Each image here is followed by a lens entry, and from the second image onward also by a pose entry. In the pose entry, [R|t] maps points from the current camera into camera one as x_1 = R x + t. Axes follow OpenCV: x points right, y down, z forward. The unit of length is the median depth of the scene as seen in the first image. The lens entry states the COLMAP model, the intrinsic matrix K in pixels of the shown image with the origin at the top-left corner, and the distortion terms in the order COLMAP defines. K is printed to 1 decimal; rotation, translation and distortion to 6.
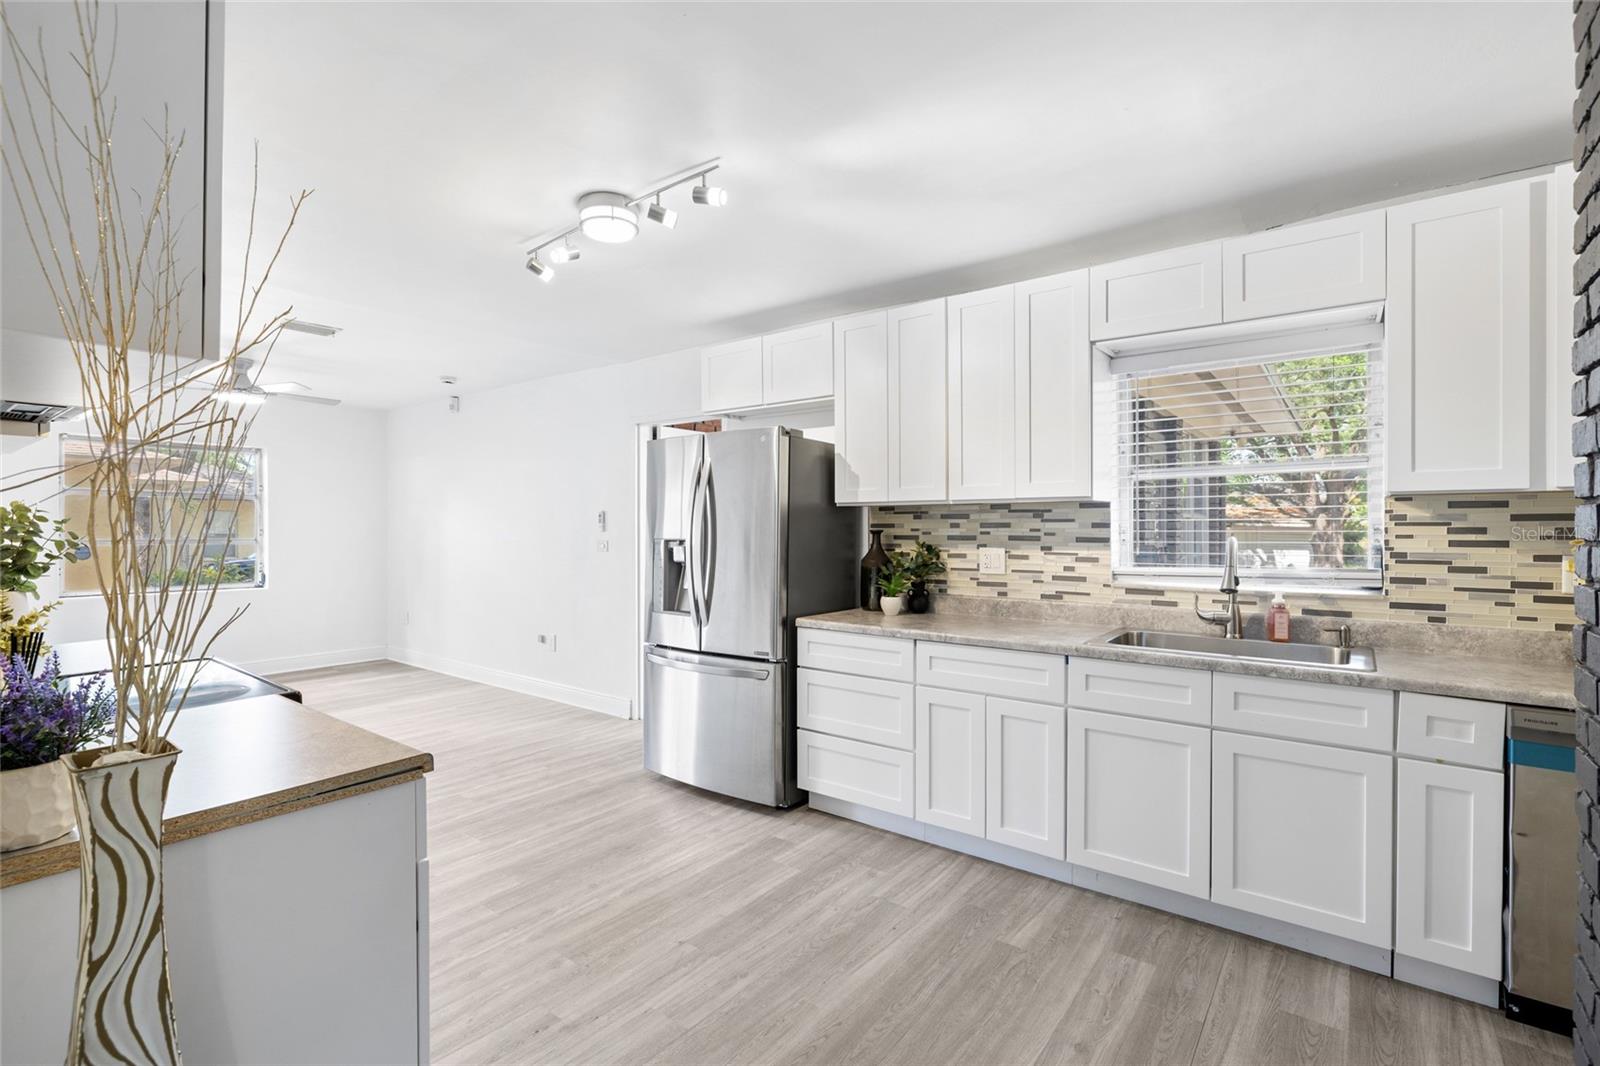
lens RADIAL K [[740.6, 0, 800.0], [0, 740.6, 533.0], [0, 0, 1]] dist [-0.002618, -0.000604]
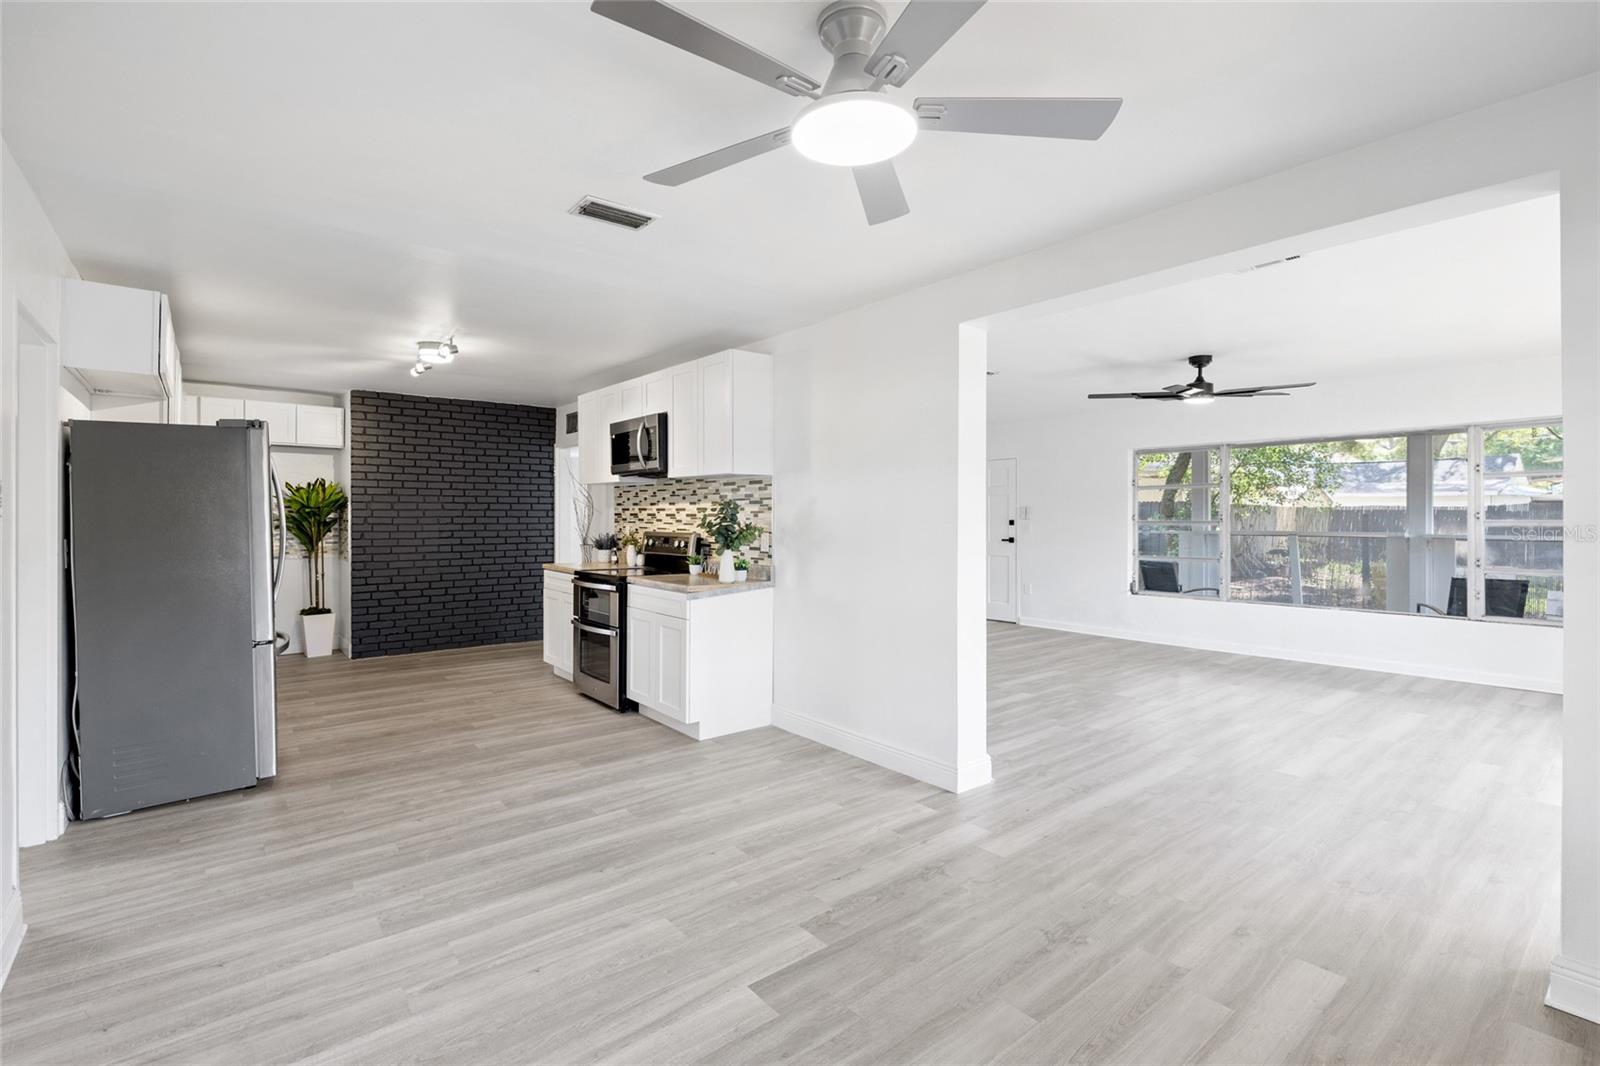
lens RADIAL K [[731.9, 0, 798.2], [0, 731.9, 514.2], [0, 0, 1]] dist [-0.002335, 0.000170]
pose [[-0.973013, 0.000935, 0.230750, -1.596365], [0.003045, 0.999957, 0.008792, -0.022789], [-0.230732, 0.009258, -0.972973, 2.621513]]
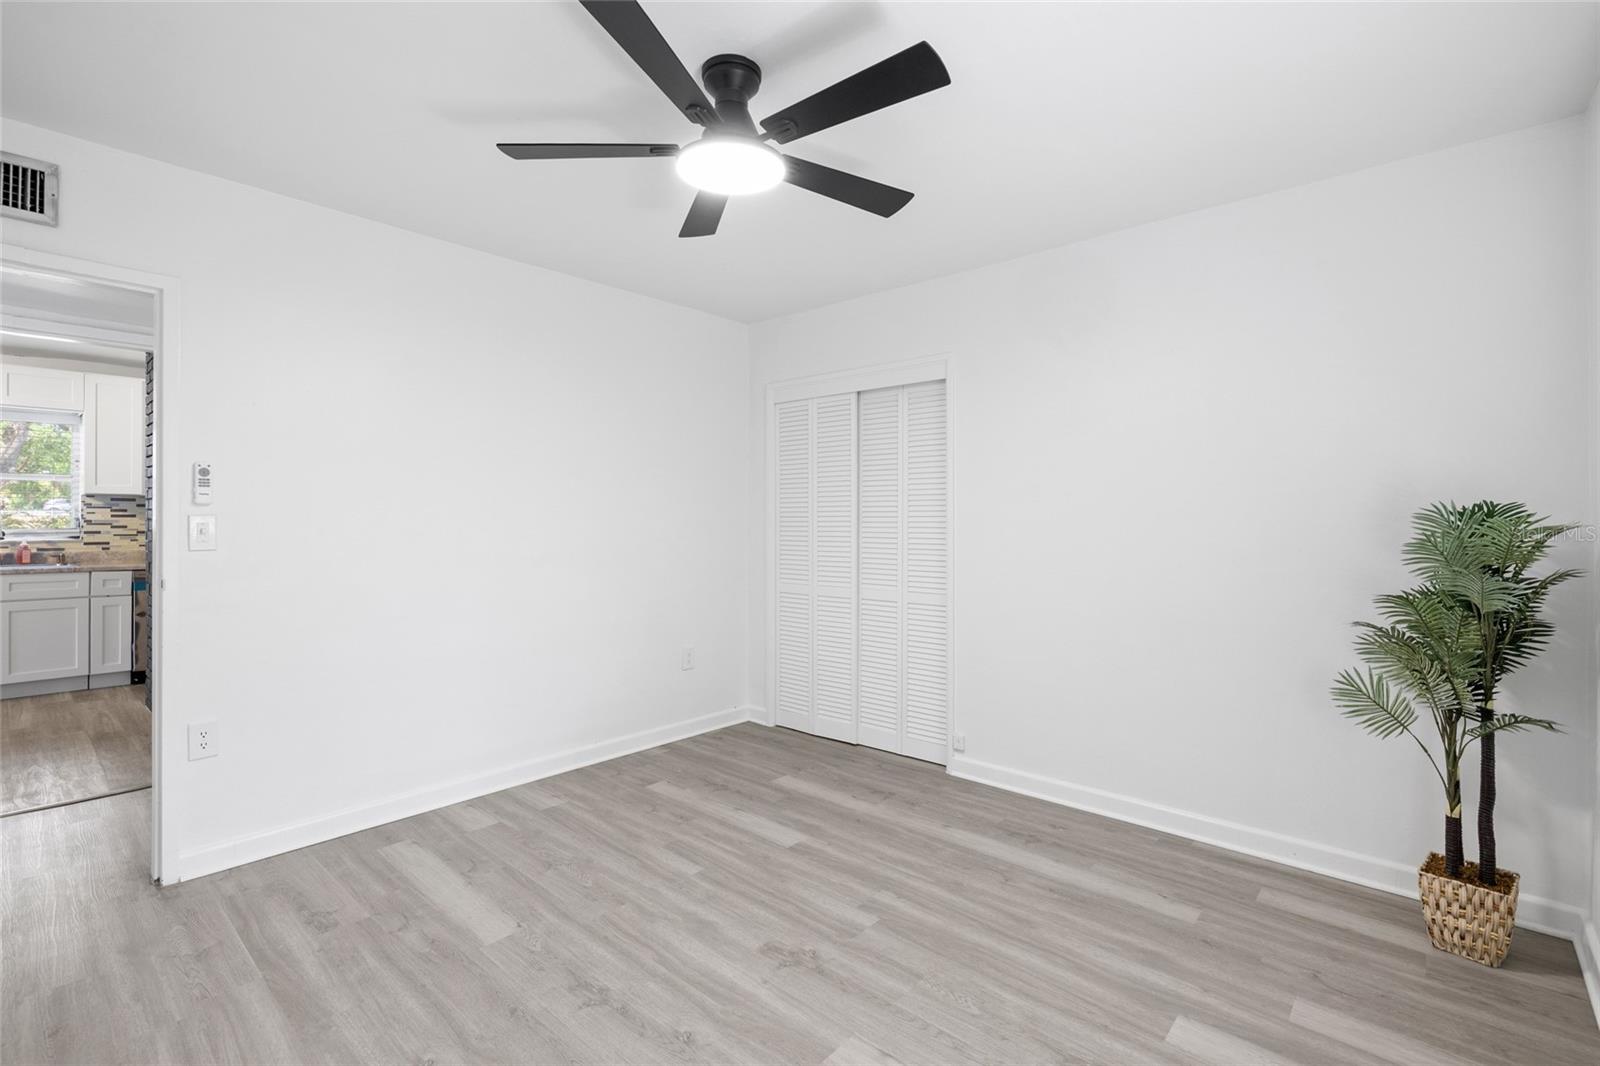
lens RADIAL K [[731.9, 0, 798.2], [0, 731.9, 514.2], [0, 0, 1]] dist [-0.002335, 0.000170]
pose [[0.084765, 0.011206, 0.996338, -1.197469], [0.007647, 0.999900, -0.011897, 0.050547], [-0.996372, 0.008627, 0.084671, -1.315329]]
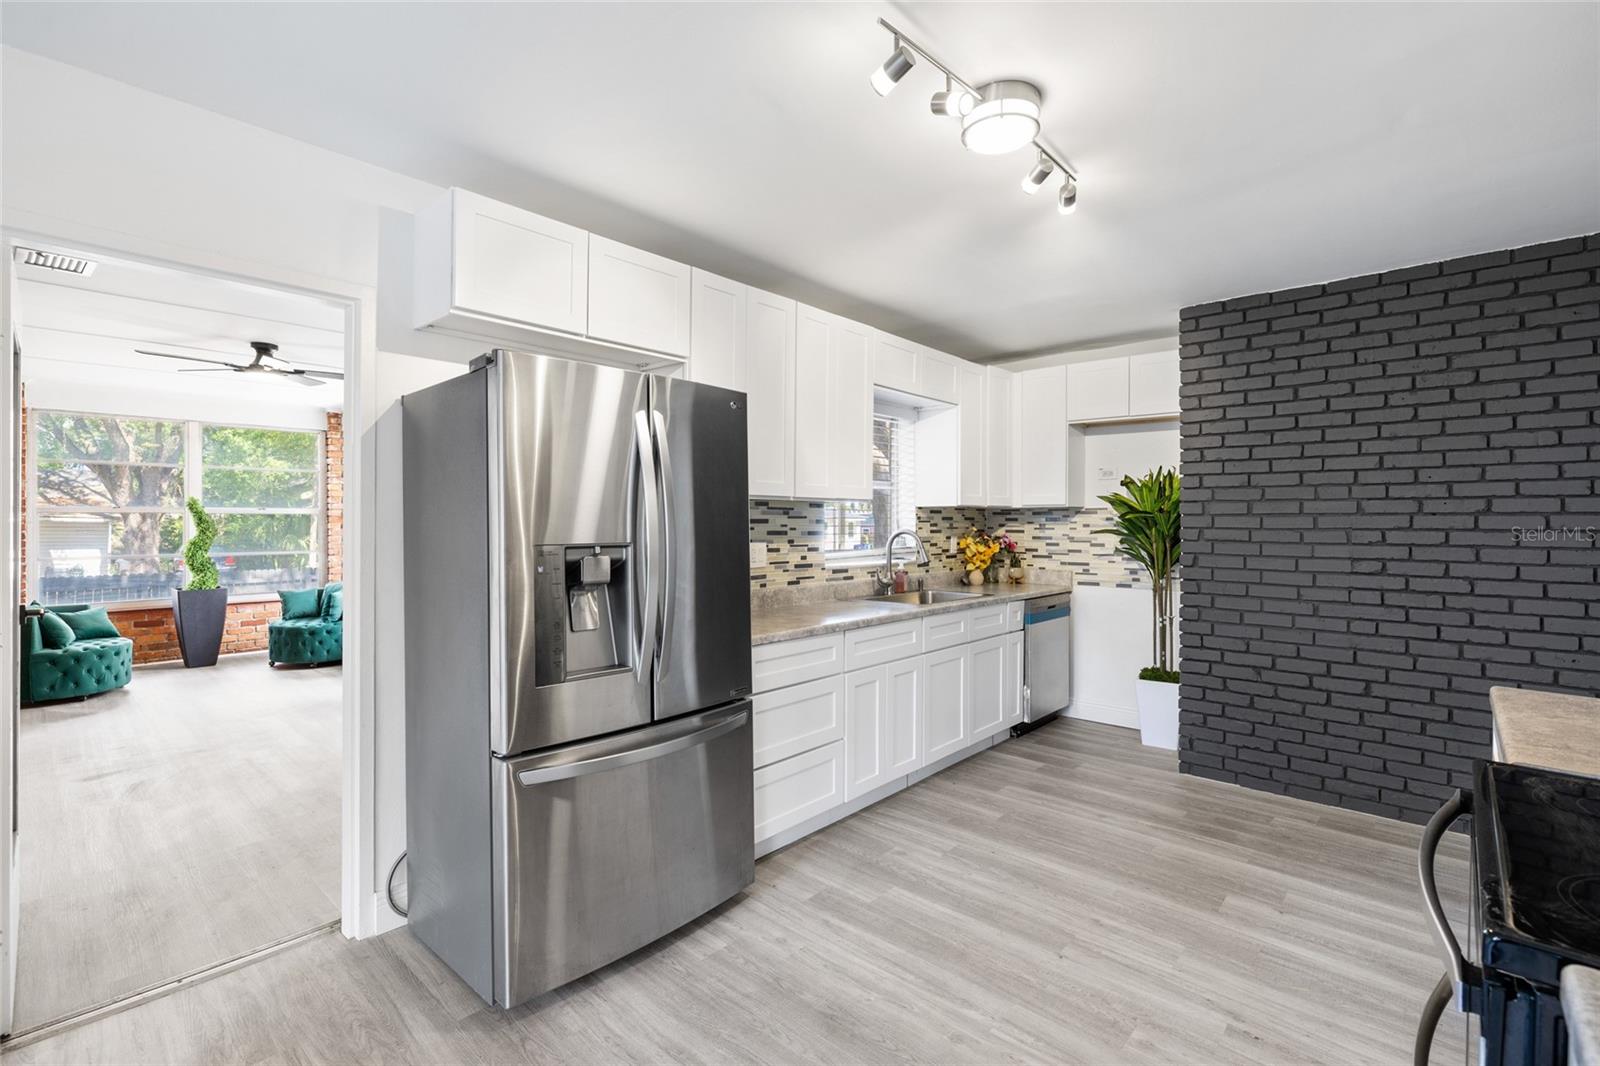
lens RADIAL K [[723.3, 0, 808.7], [0, 723.3, 525.3], [0, 0, 1]] dist [-0.001280, 0.000399]
pose [[0.068757, -0.003344, 0.997628, -1.002107], [0.006459, 0.999975, 0.002907, -0.009459], [-0.997612, 0.006244, 0.068777, 1.129452]]
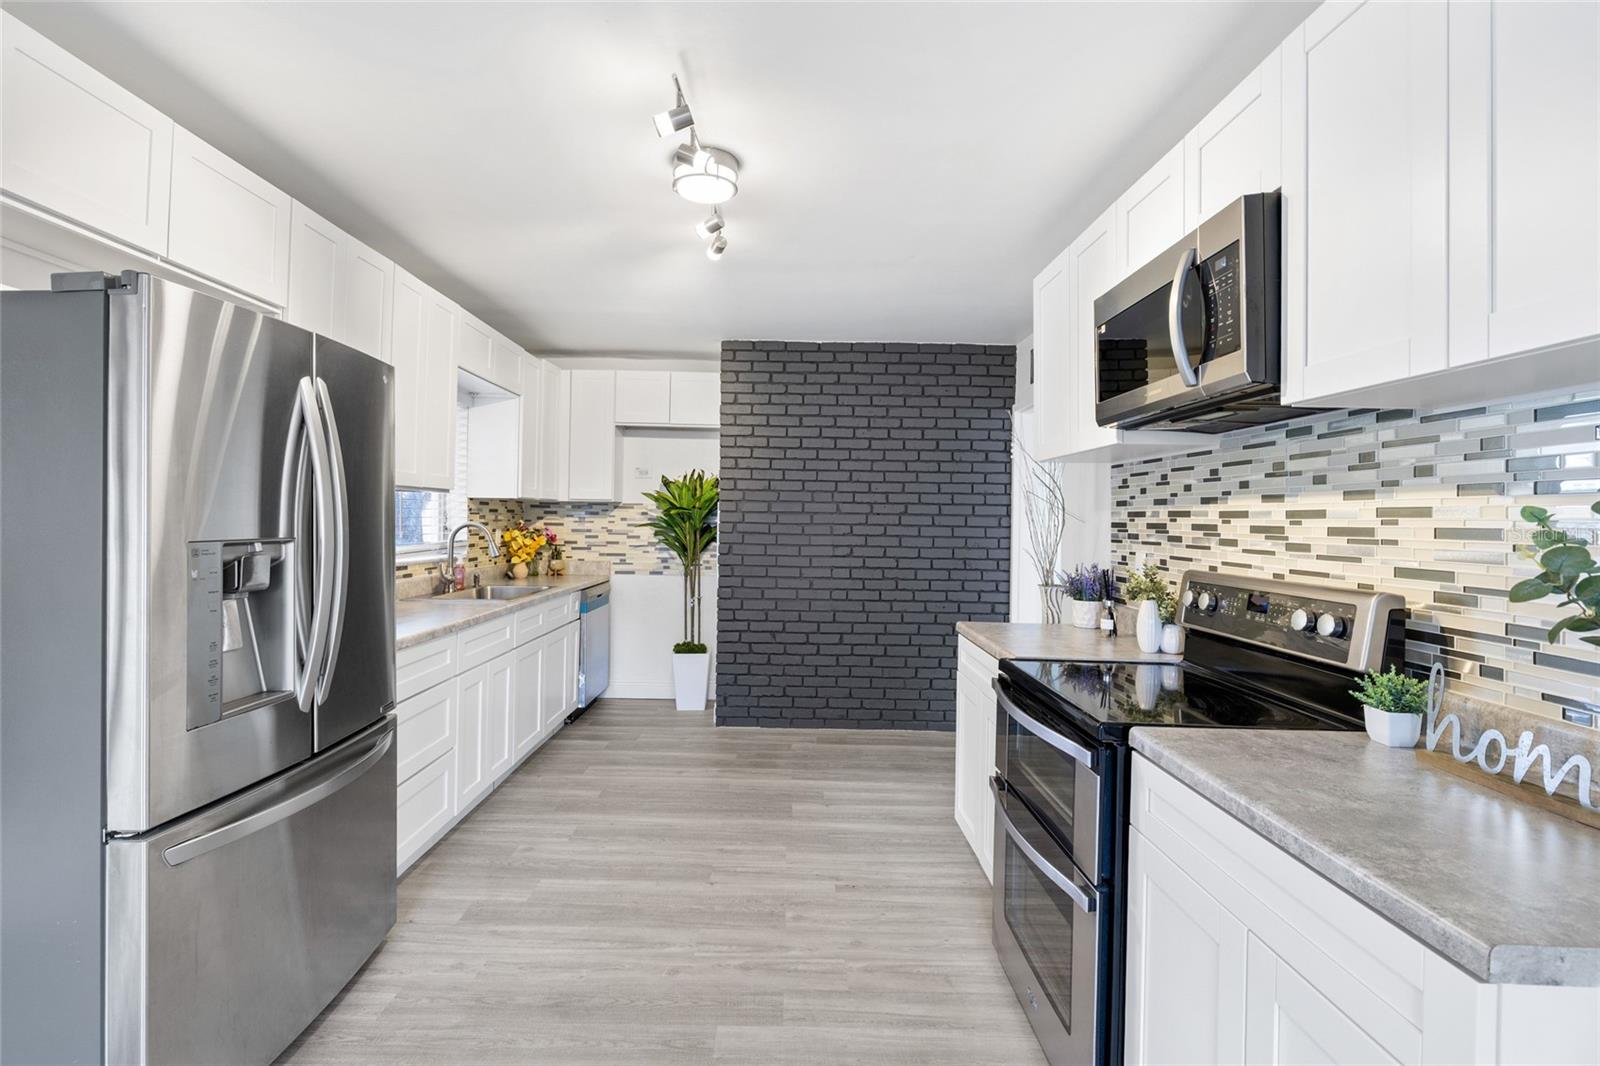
lens RADIAL K [[731.9, 0, 798.2], [0, 731.9, 514.2], [0, 0, 1]] dist [-0.002335, 0.000170]
pose [[-0.615609, -0.003413, 0.788045, -1.012701], [-0.008359, 0.999963, -0.002199, -0.012415], [-0.788008, -0.007941, -0.615614, 1.428943]]
